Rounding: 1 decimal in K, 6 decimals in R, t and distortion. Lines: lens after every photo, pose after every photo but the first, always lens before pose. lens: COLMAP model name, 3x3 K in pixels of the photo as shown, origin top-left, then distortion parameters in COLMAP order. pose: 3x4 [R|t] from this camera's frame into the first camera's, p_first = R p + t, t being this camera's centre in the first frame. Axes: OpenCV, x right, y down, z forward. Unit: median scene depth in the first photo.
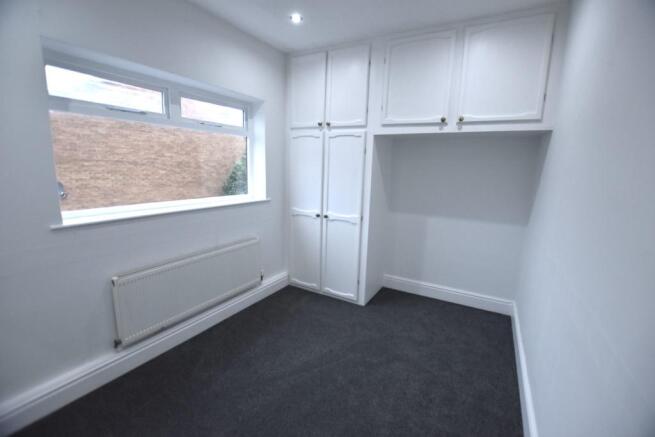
lens RADIAL K [[286.4, 0, 329.9], [0, 286.4, 220.5], [0, 0, 1]] dist [-0.032067, 0.002280]
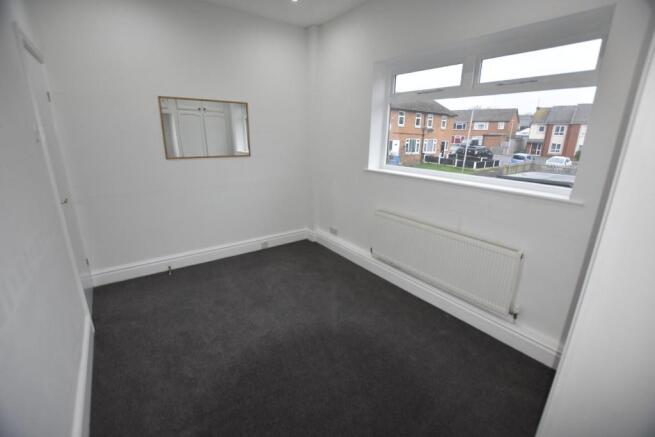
lens RADIAL K [[286.4, 0, 327.2], [0, 286.4, 217.4], [0, 0, 1]] dist [-0.032067, 0.002280]
pose [[-0.415690, 0.222531, -0.881863, 0.615124], [-0.191428, 0.926479, 0.324024, -0.176071], [0.889133, 0.303507, -0.342530, 1.073853]]
